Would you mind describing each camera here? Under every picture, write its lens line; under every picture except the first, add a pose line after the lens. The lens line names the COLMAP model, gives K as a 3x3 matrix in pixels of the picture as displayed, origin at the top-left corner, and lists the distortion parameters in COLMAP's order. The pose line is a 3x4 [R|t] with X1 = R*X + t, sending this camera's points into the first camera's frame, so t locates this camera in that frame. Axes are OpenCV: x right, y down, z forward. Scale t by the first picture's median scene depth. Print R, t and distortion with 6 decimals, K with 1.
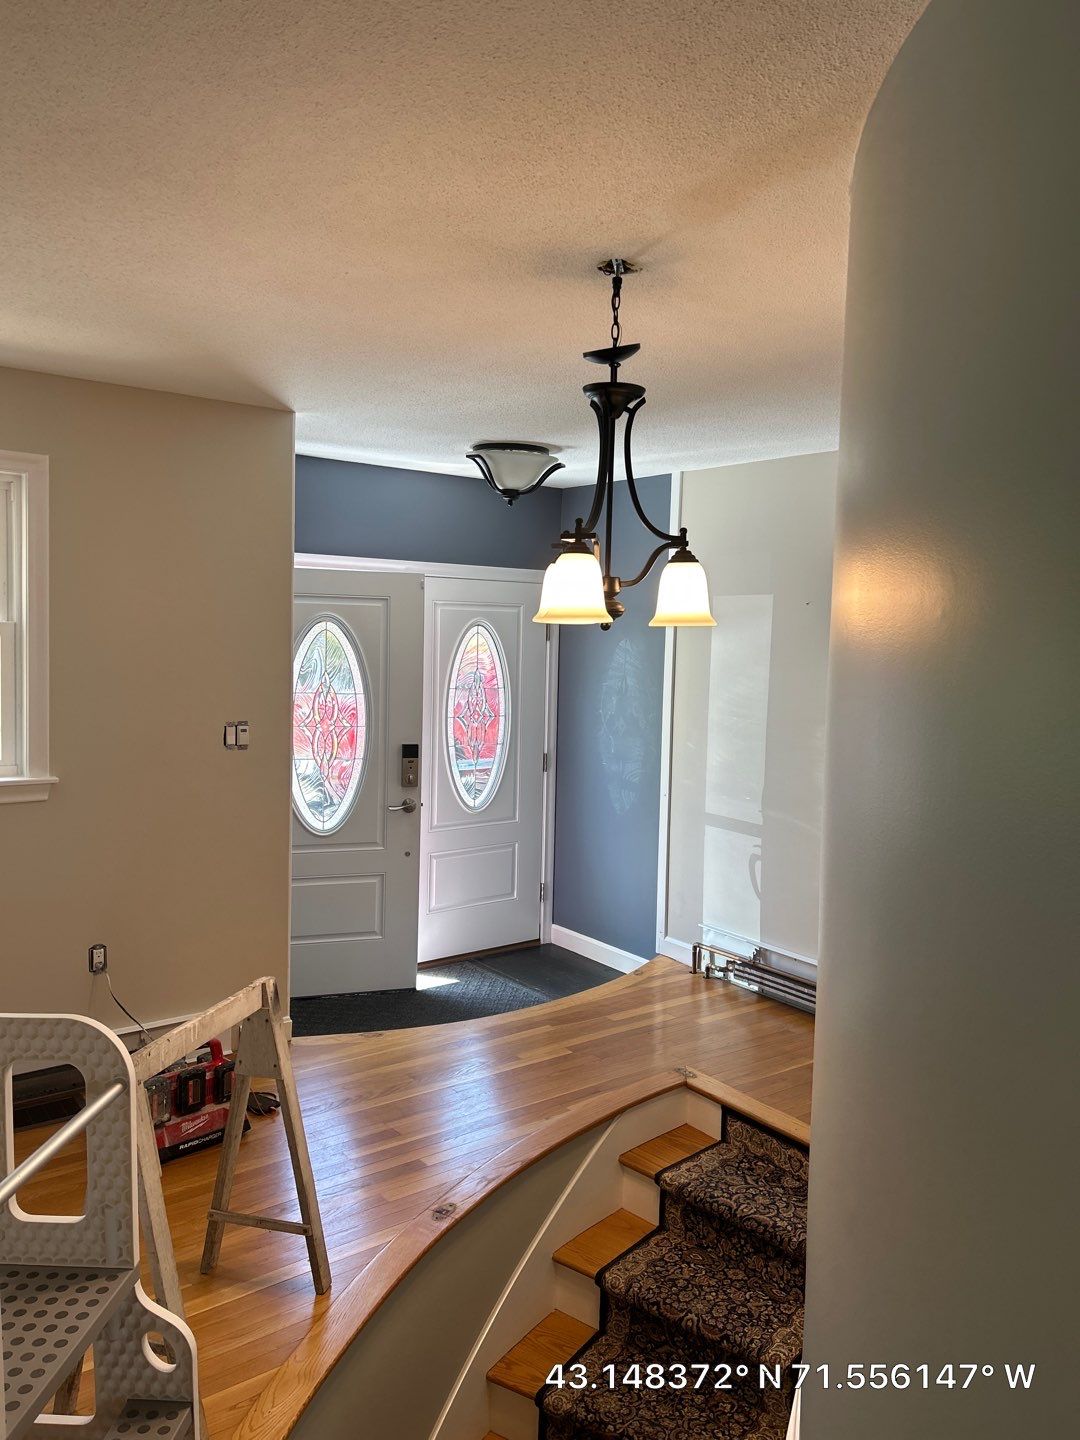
lens RADIAL K [[1077.2, 0, 555.8], [0, 1077.2, 682.6], [0, 0, 1]] dist [0.065734, -0.069063]
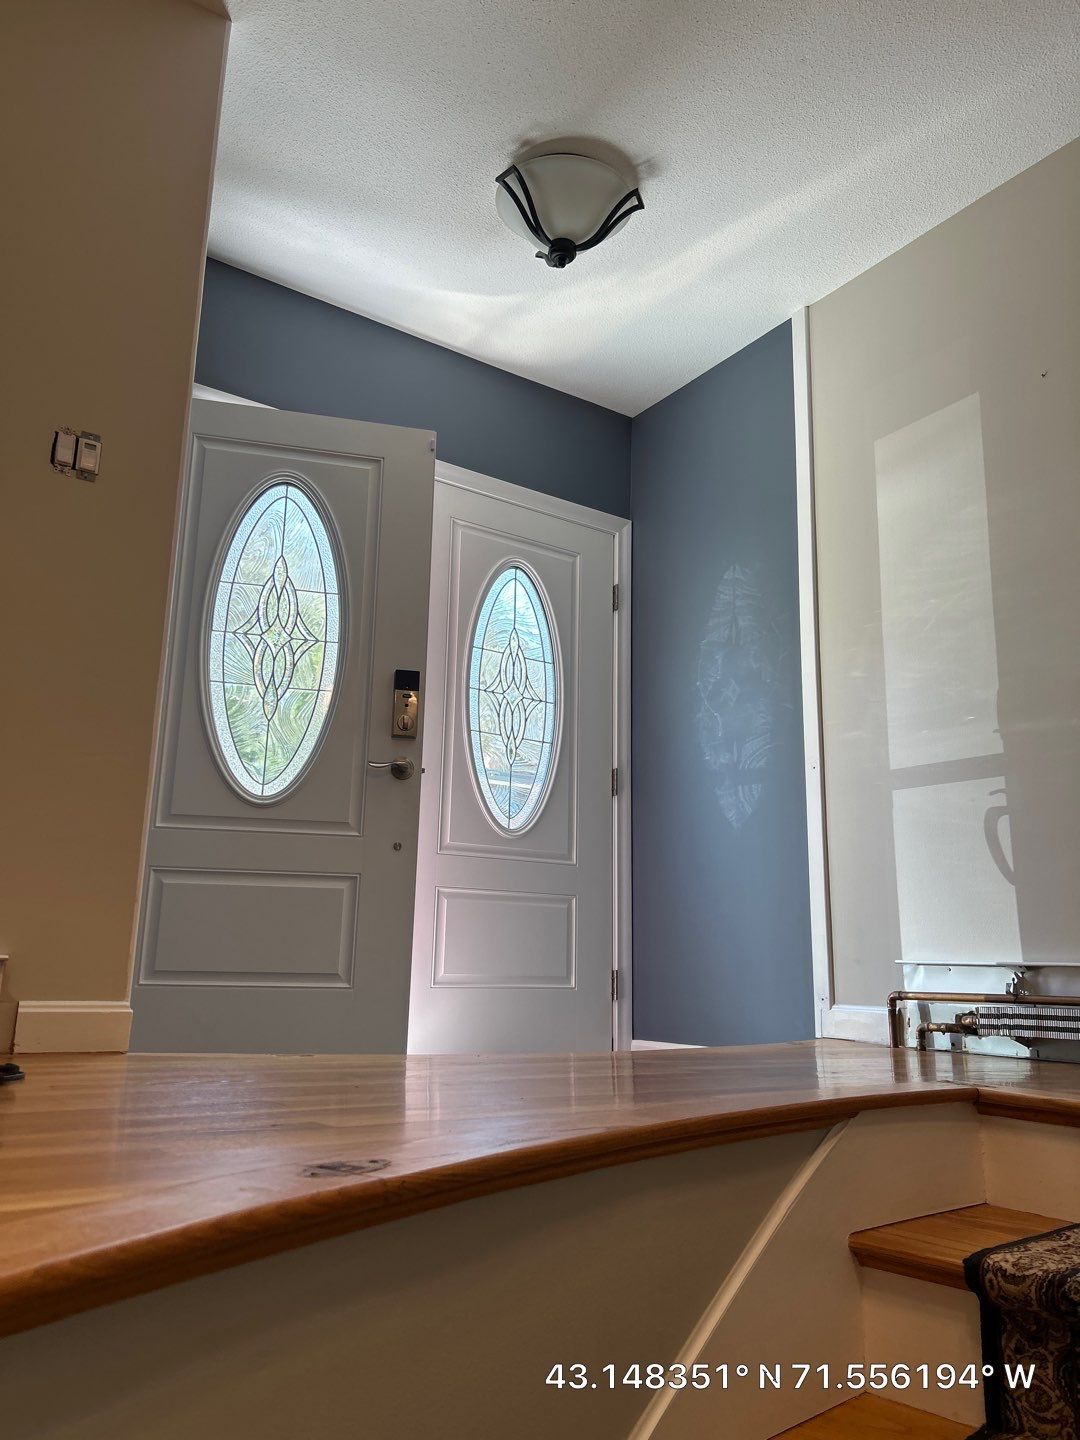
lens RADIAL K [[1077.2, 0, 527.8], [0, 1077.2, 714.4], [0, 0, 1]] dist [0.065734, -0.069063]
pose [[0.997431, -0.017126, -0.069555, -0.019631], [-0.003238, 0.959224, -0.282627, 0.262416], [0.071559, 0.282126, 0.956705, 0.401615]]
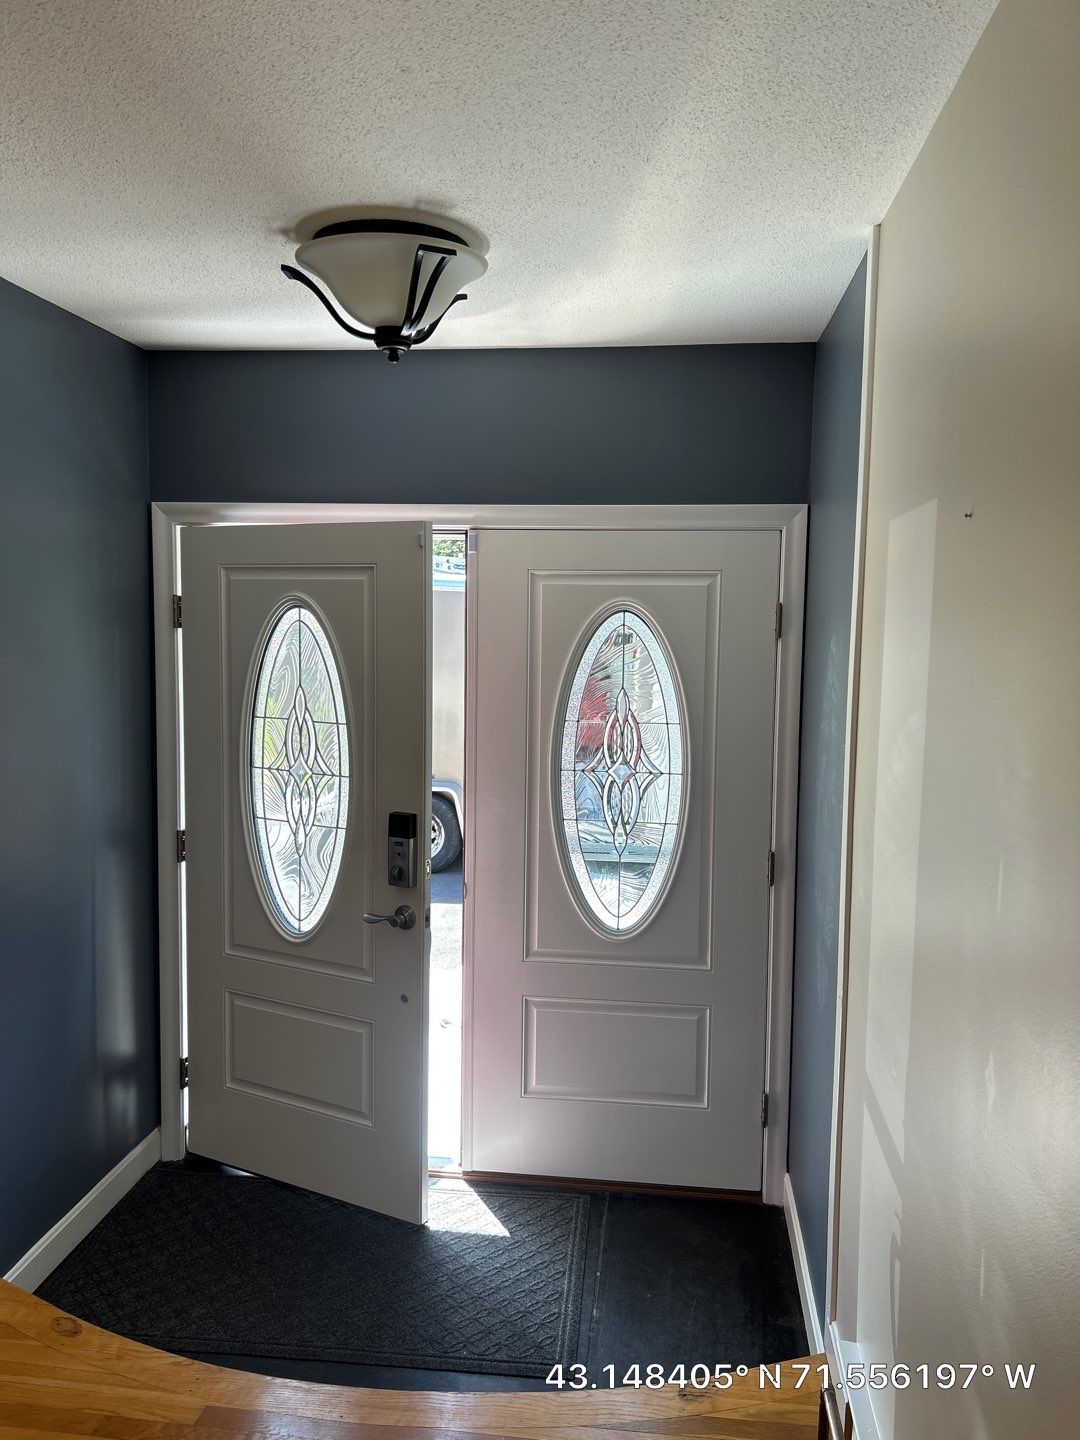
lens RADIAL K [[1077.2, 0, 548.3], [0, 1077.2, 704.2], [0, 0, 1]] dist [0.065734, -0.069063]
pose [[0.714204, 0.041479, -0.698708, 0.330683], [-0.031815, 0.999135, 0.026794, -0.020836], [0.699215, 0.003093, 0.714905, 0.635616]]
